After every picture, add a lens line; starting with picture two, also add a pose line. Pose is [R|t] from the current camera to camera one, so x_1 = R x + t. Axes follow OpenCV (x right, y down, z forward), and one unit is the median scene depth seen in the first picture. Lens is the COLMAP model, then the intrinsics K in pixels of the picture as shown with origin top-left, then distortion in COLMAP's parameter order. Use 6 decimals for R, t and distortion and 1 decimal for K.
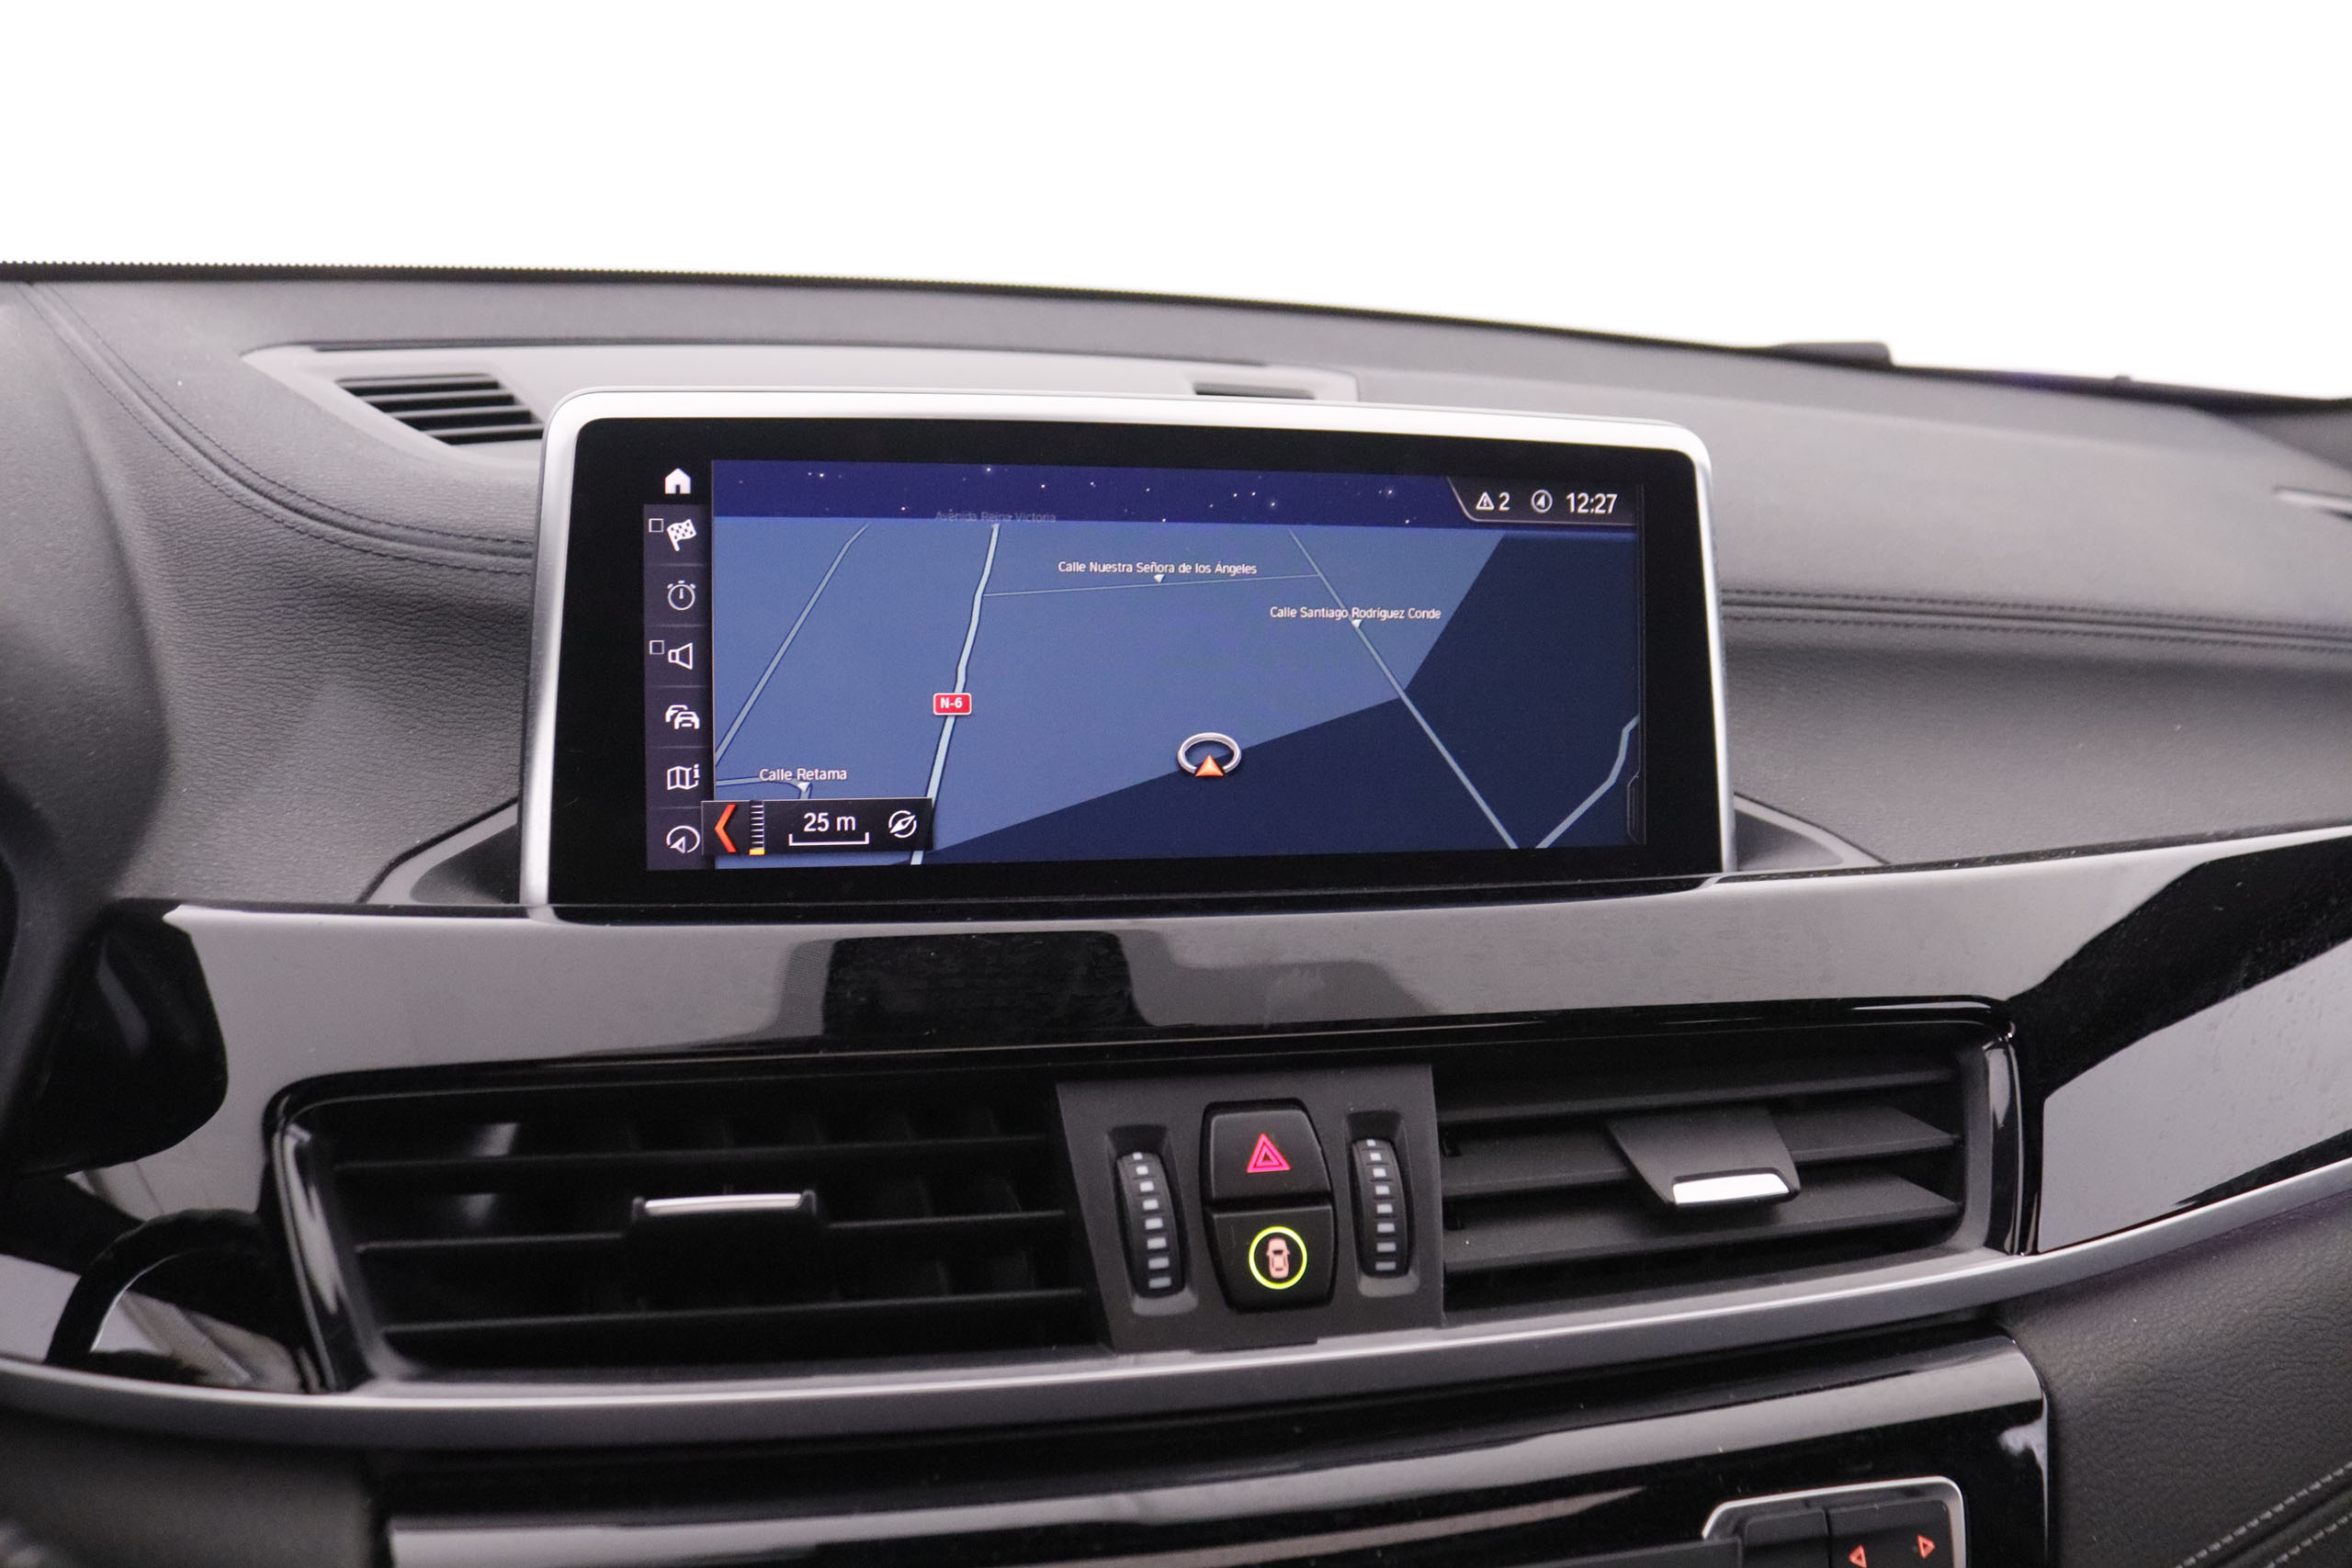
lens RADIAL K [[1939.6, 0, 1167.9], [0, 1939.6, 793.7], [0, 0, 1]] dist [-0.146679, 0.062878]
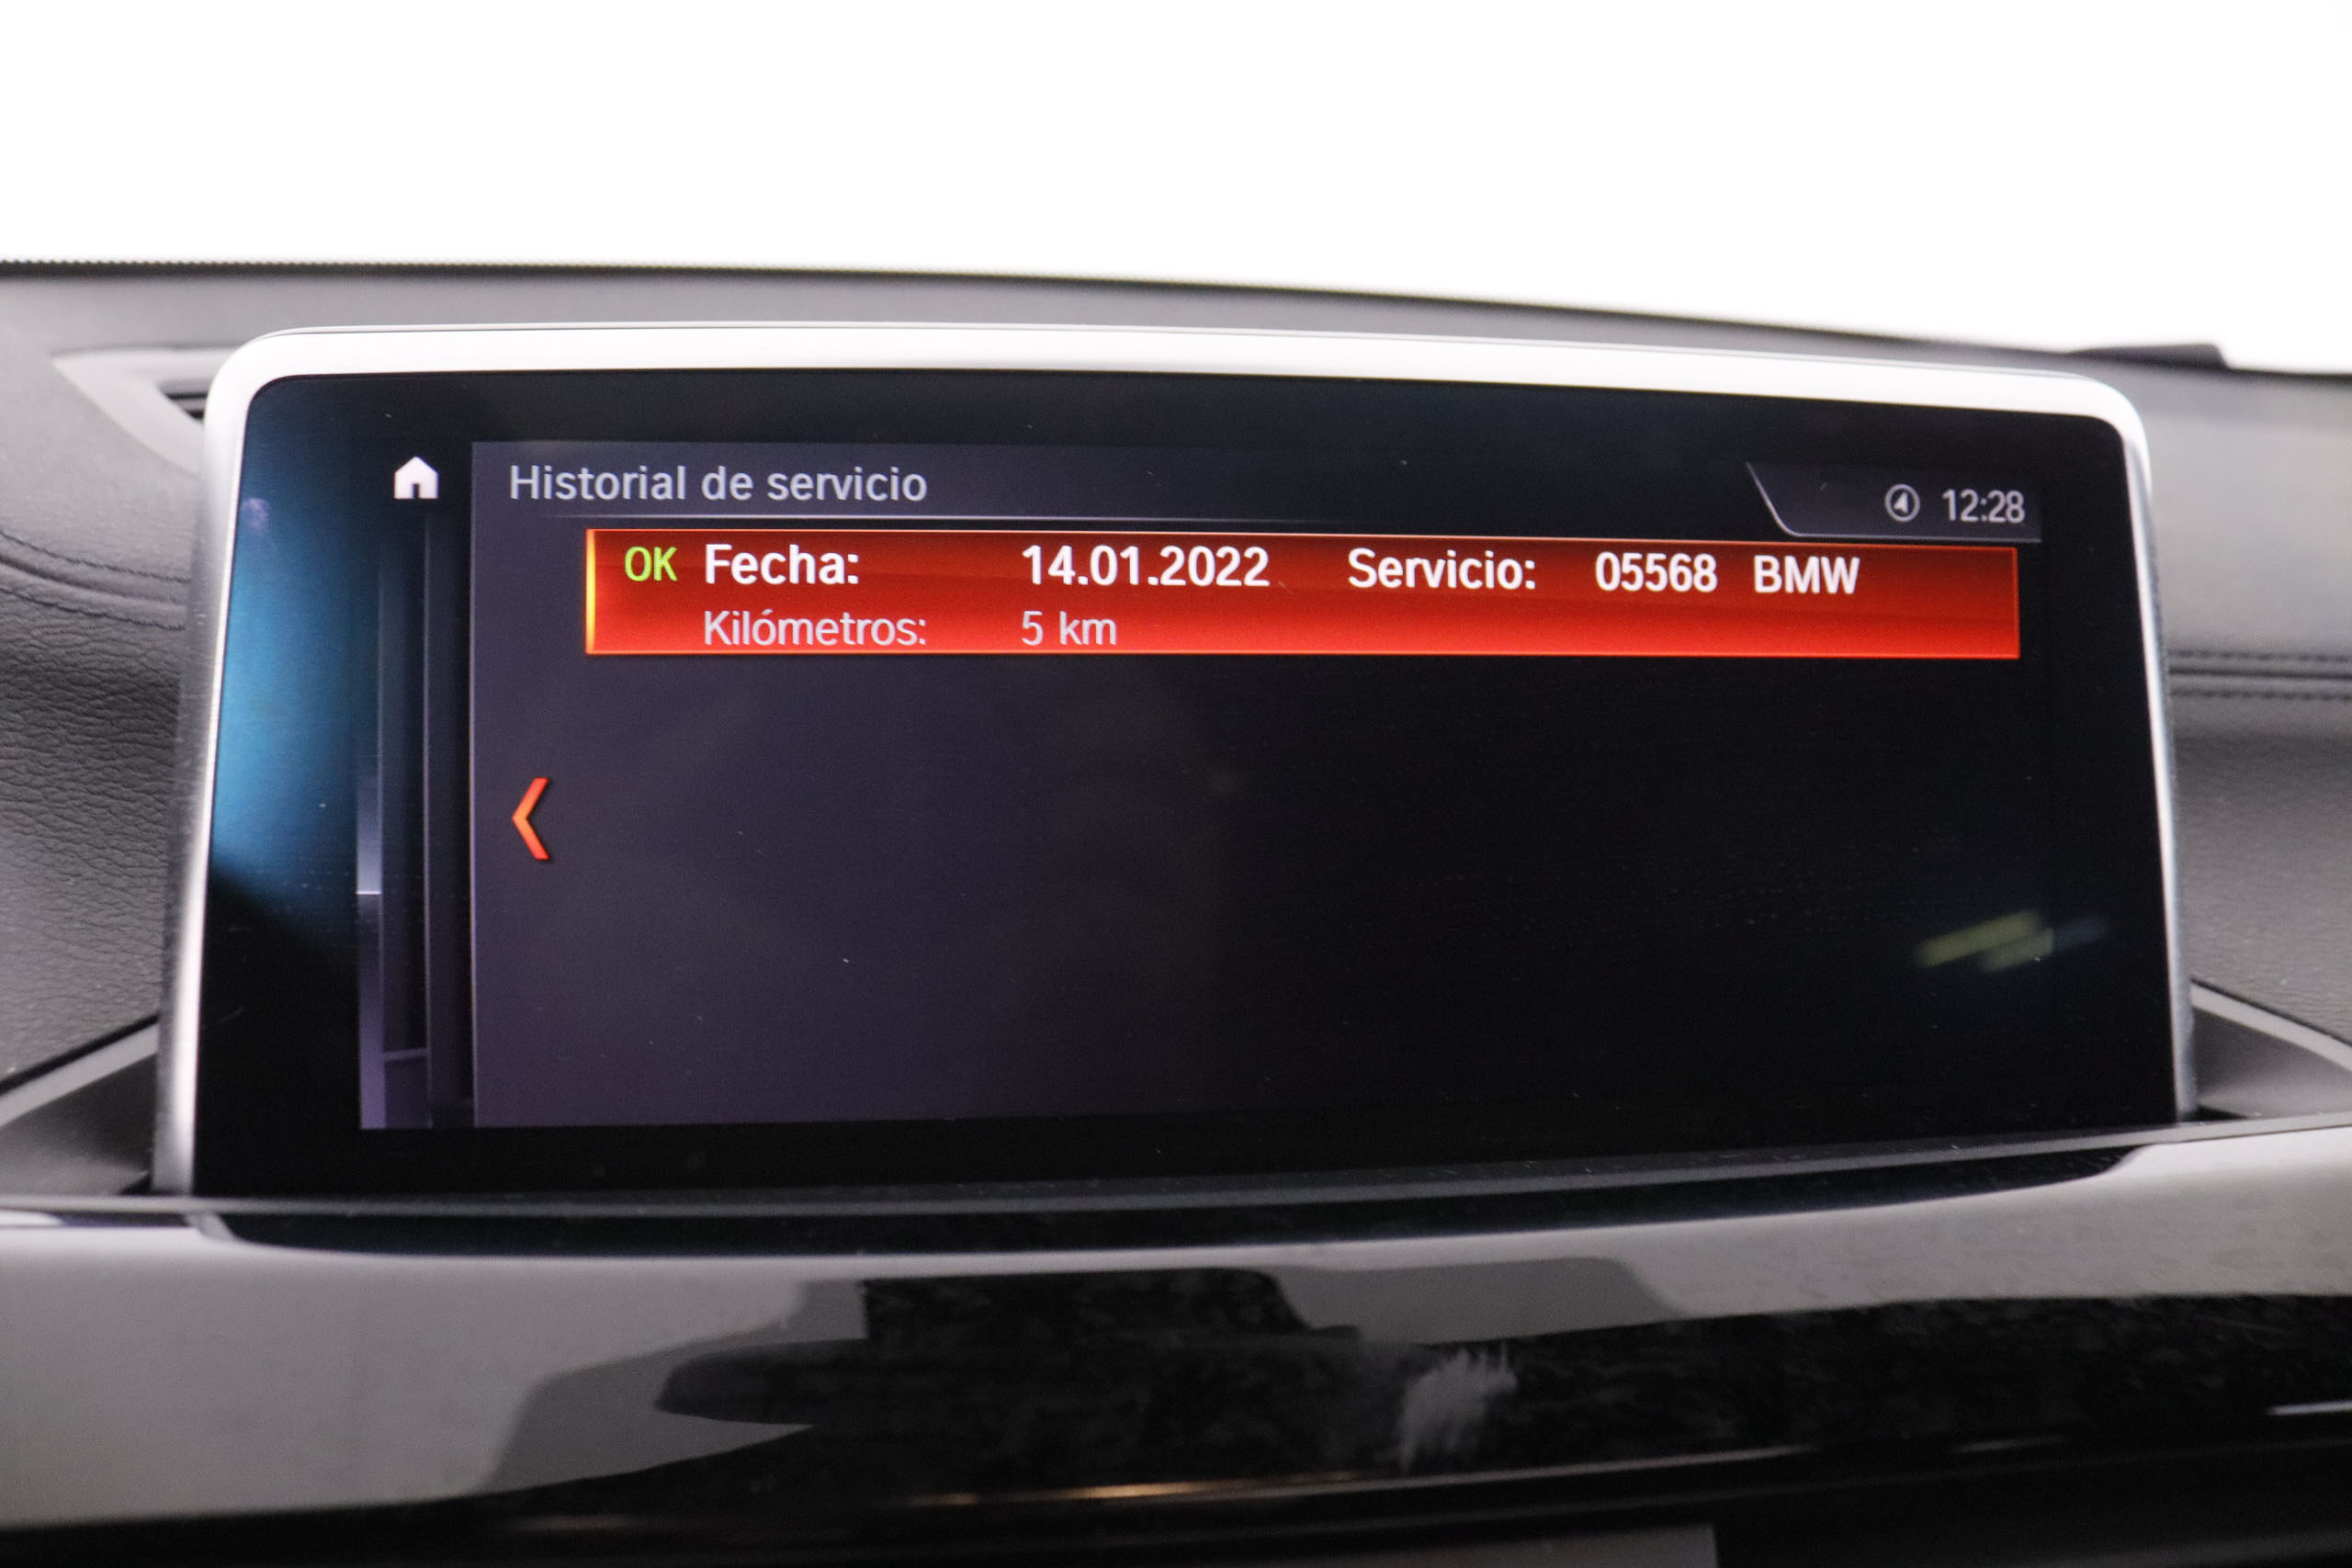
lens RADIAL K [[1939.6, 0, 1172.8], [0, 1939.6, 768.5], [0, 0, 1]] dist [-0.146679, 0.062878]
pose [[0.995277, -0.002753, -0.097041, 0.033993], [-0.002109, 0.998748, -0.049970, -0.040394], [0.097058, 0.049939, 0.994025, 0.407253]]
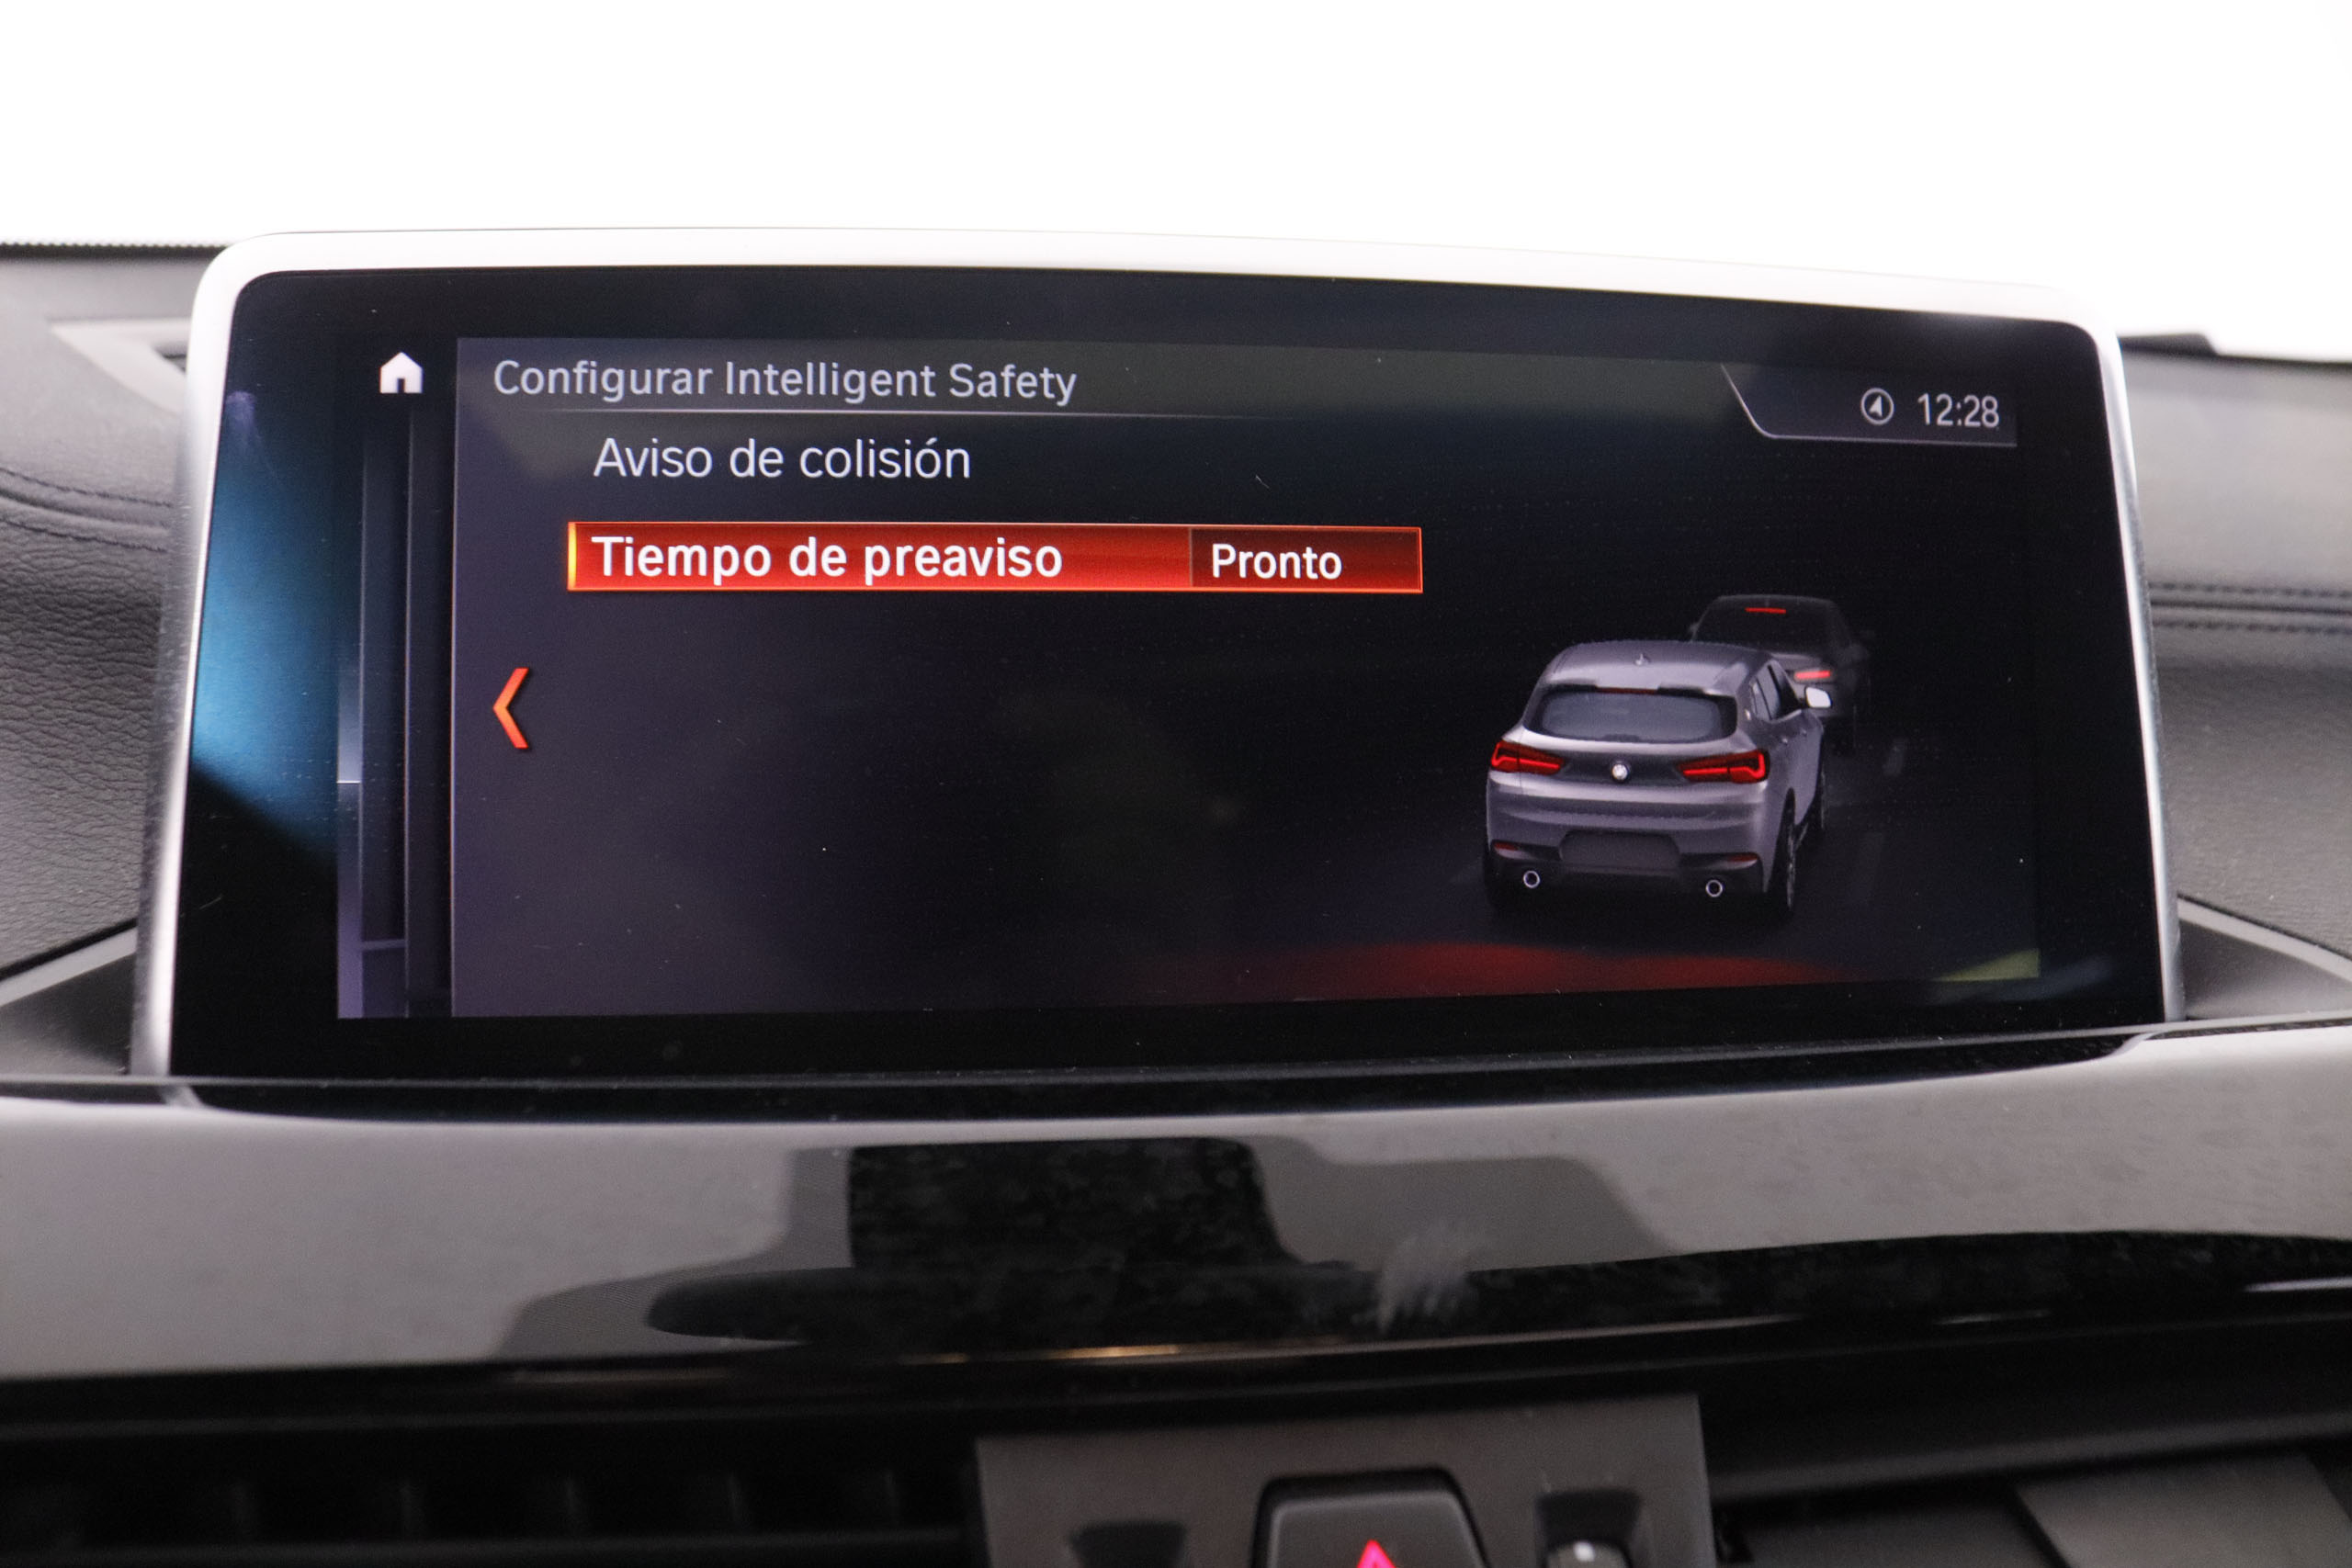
lens RADIAL K [[1939.6, 0, 1165.8], [0, 1939.6, 774.2], [0, 0, 1]] dist [-0.146679, 0.062878]
pose [[0.994859, -0.008697, -0.100900, 0.040487], [0.001355, 0.997359, -0.072612, 0.006497], [0.101266, 0.072102, 0.992243, 0.409819]]
